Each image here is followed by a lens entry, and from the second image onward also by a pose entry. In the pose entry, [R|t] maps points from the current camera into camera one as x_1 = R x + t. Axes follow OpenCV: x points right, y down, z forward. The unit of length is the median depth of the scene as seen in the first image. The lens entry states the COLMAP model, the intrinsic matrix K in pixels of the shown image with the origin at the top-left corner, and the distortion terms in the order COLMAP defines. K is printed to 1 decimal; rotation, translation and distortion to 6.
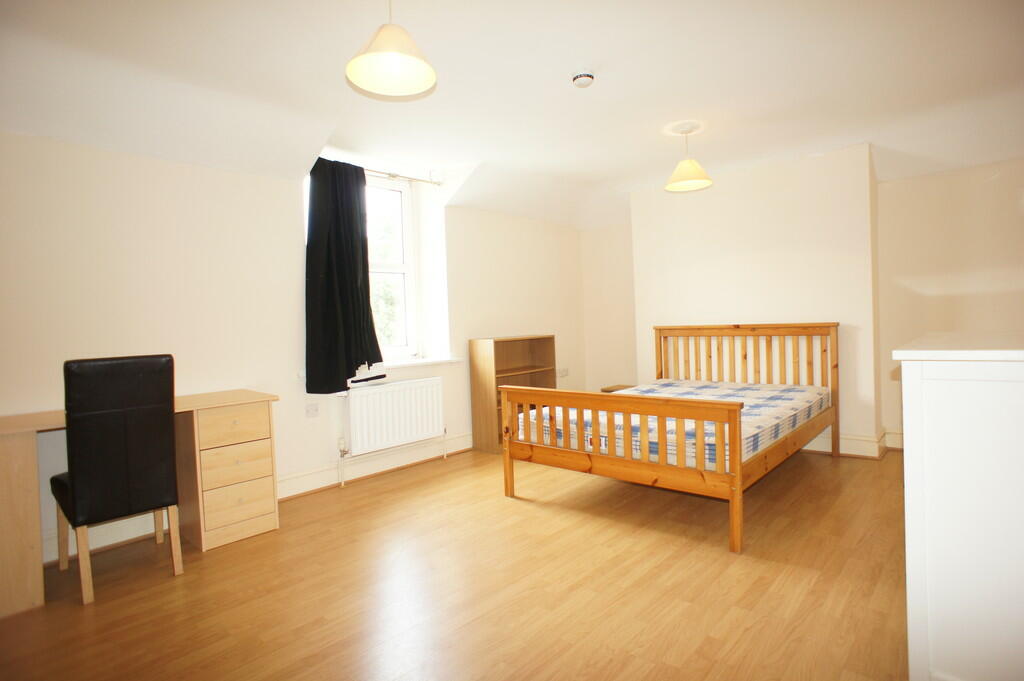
lens RADIAL K [[524.7, 0, 512.0], [0, 524.7, 340.5], [0, 0, 1]] dist [-0.094664, -0.000023]
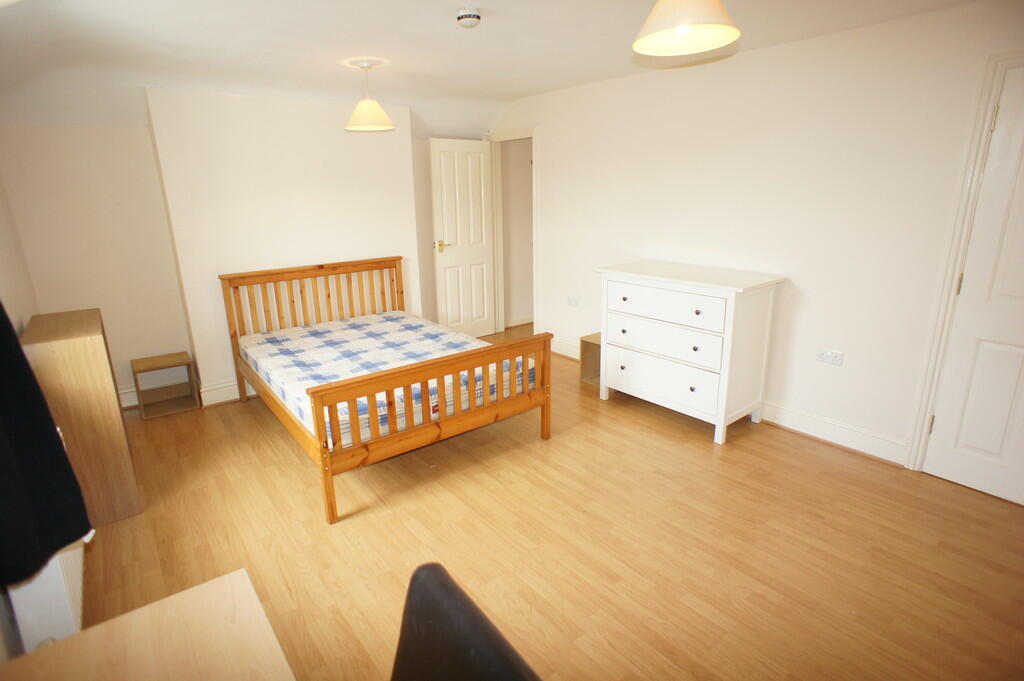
lens RADIAL K [[524.7, 0, 512.0], [0, 524.7, 340.5], [0, 0, 1]] dist [-0.094664, -0.000023]
pose [[0.151482, -0.229966, 0.961337, -0.548409], [0.047685, 0.973128, 0.225273, -0.105803], [-0.987309, 0.011717, 0.158377, 0.532223]]
